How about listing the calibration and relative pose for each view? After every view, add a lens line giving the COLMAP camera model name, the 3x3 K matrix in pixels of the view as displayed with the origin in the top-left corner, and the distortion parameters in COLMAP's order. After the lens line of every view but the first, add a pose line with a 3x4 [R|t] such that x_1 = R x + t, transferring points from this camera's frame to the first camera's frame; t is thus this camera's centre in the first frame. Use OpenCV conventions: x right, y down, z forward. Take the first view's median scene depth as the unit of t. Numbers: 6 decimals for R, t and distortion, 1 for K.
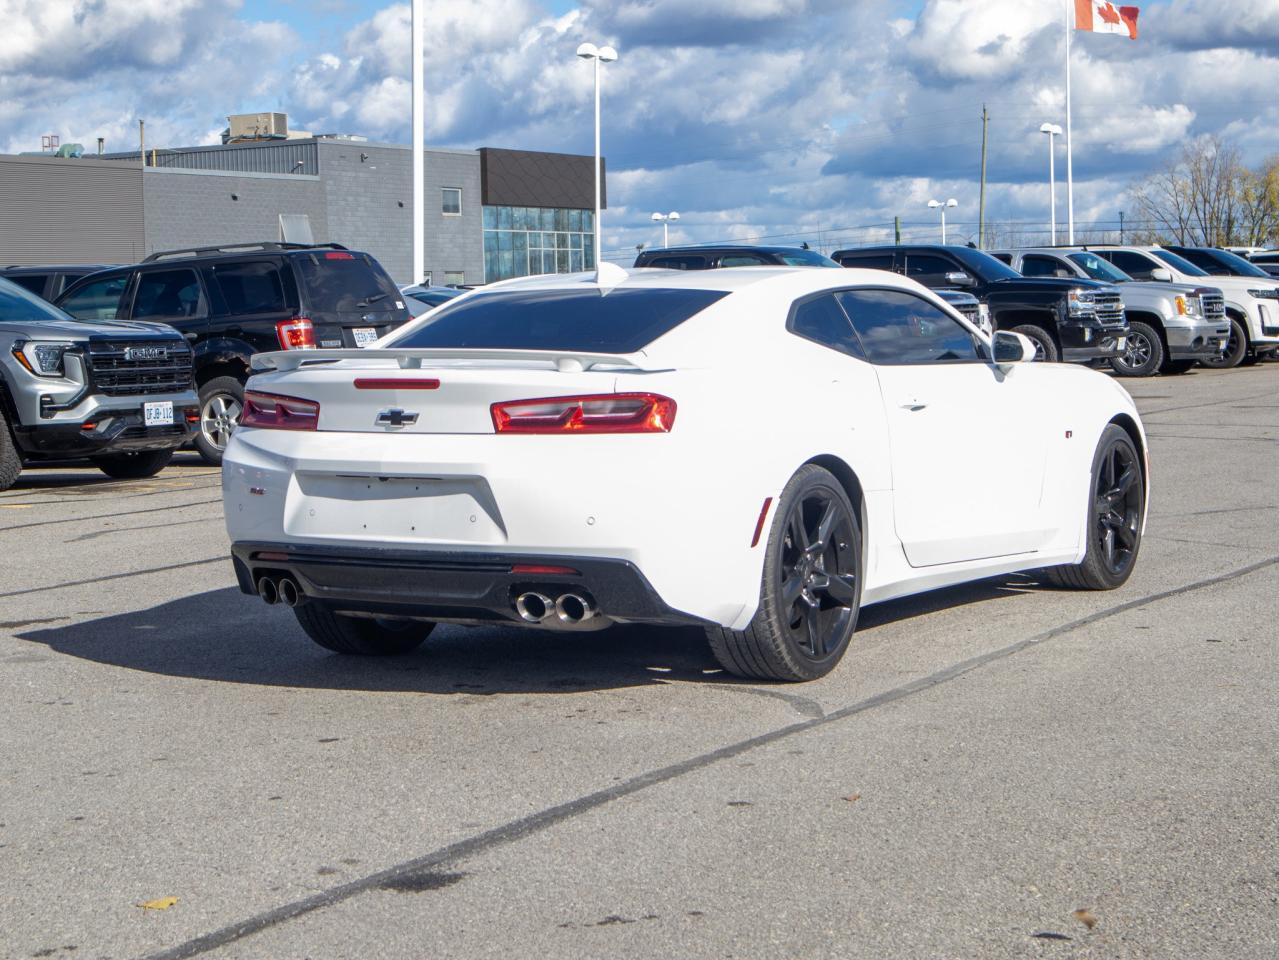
lens RADIAL K [[2233.1, 0, 589.5], [0, 2233.1, 478.5], [0, 0, 1]] dist [0.077250, 0.451723]
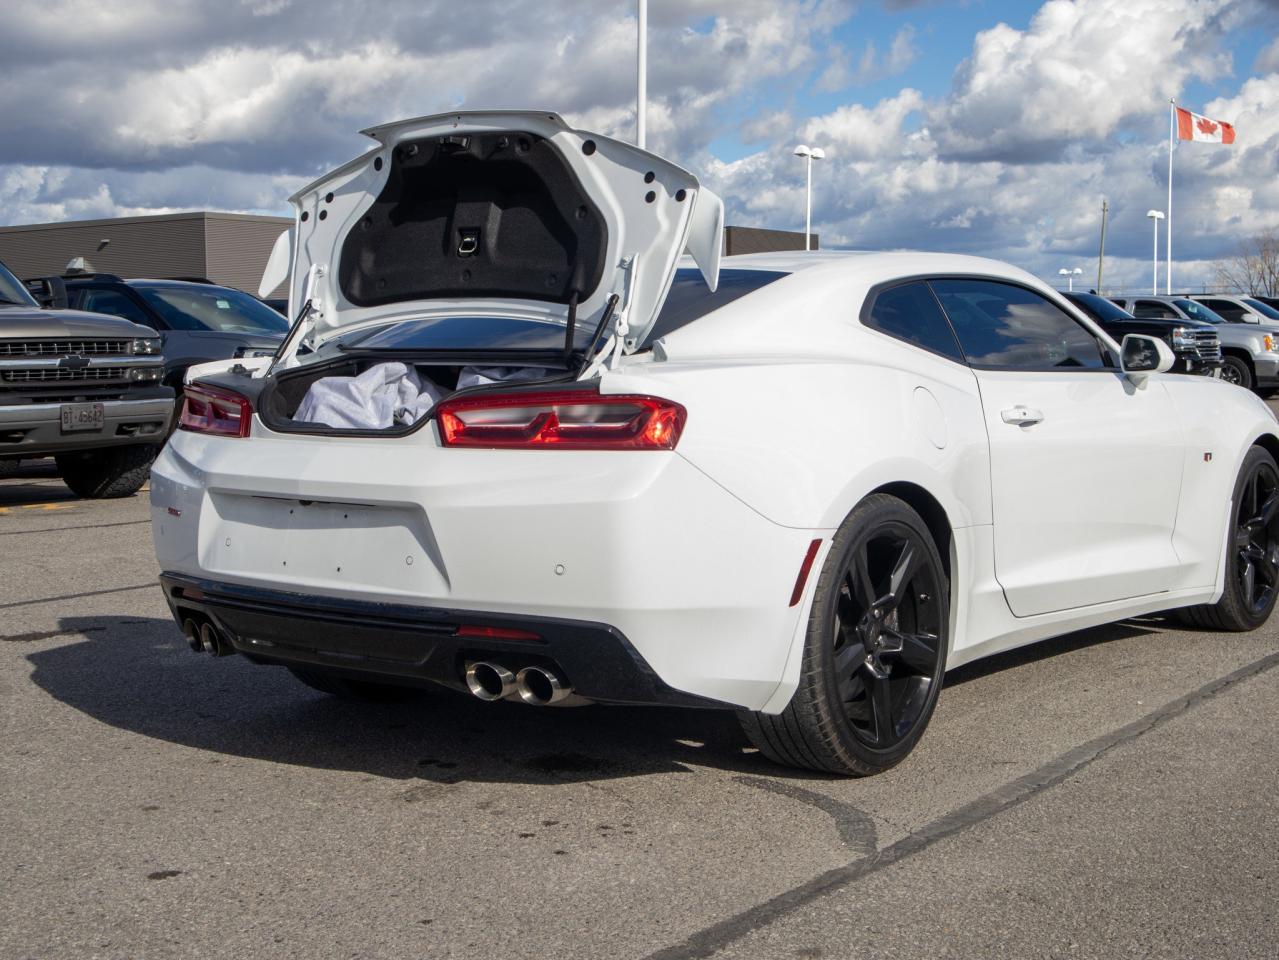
lens RADIAL K [[1620.3, 0, 639.5], [0, 1620.3, 480.0], [0, 0, 1]] dist [0.024337, 0.237102]
pose [[0.994748, 0.023587, -0.099602, 0.071517], [-0.022804, 0.999700, 0.008992, -0.014200], [0.099784, -0.006674, 0.994987, 0.434321]]
